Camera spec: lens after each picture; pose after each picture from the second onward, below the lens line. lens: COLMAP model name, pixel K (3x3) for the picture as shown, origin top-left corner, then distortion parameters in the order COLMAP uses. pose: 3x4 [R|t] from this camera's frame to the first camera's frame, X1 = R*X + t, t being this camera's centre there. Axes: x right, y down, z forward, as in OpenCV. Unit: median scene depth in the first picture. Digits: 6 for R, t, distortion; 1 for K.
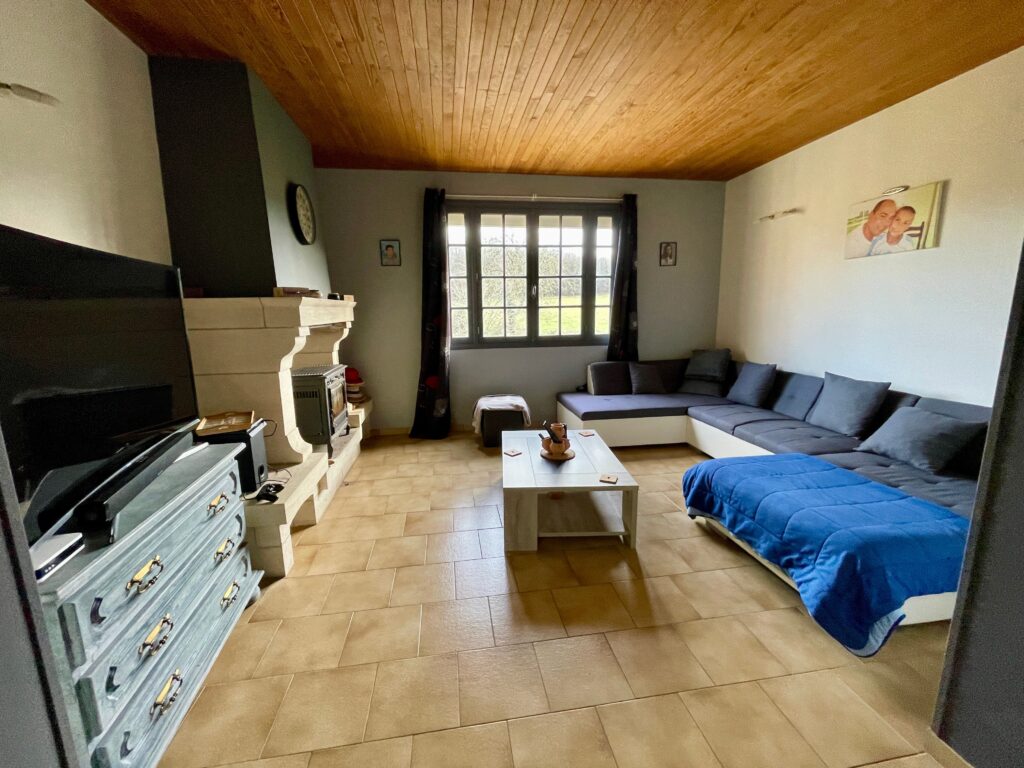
lens RADIAL K [[412.4, 0, 512.0], [0, 412.4, 384.0], [0, 0, 1]] dist [0.000633, -0.000160]
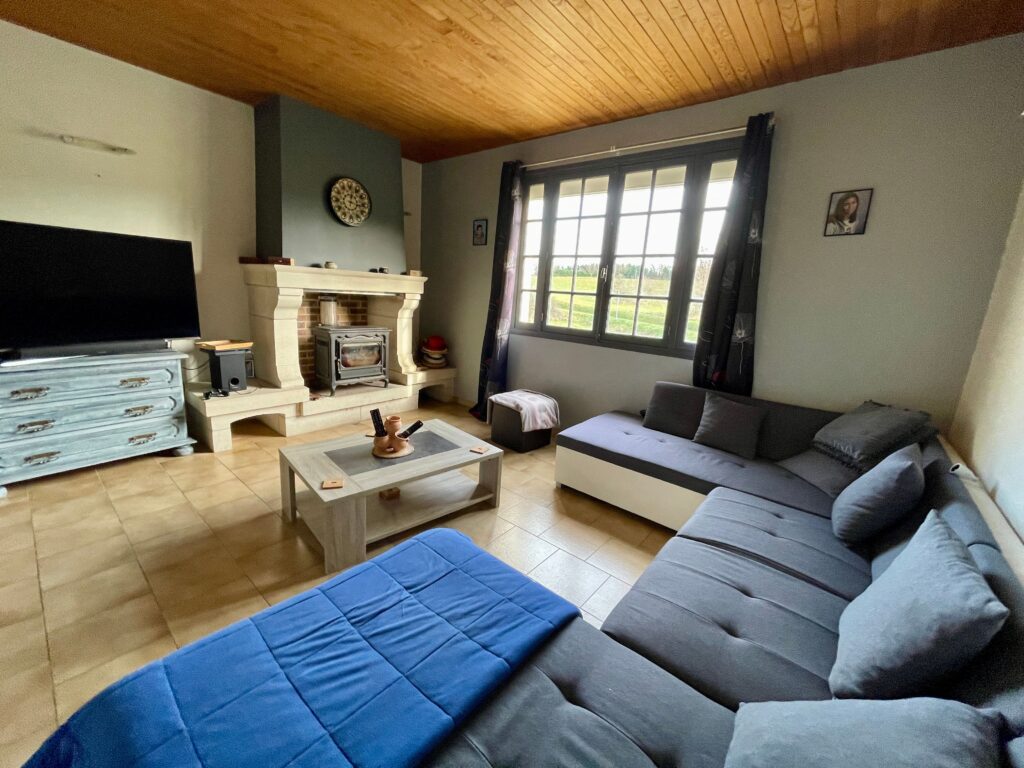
lens RADIAL K [[415.2, 0, 512.0], [0, 415.2, 384.0], [0, 0, 1]] dist [-0.003357, -0.000441]
pose [[0.655794, 0.219381, -0.722361, 0.563839], [-0.207099, 0.972417, 0.107309, -0.073433], [0.725978, 0.079228, 0.683139, 0.360498]]
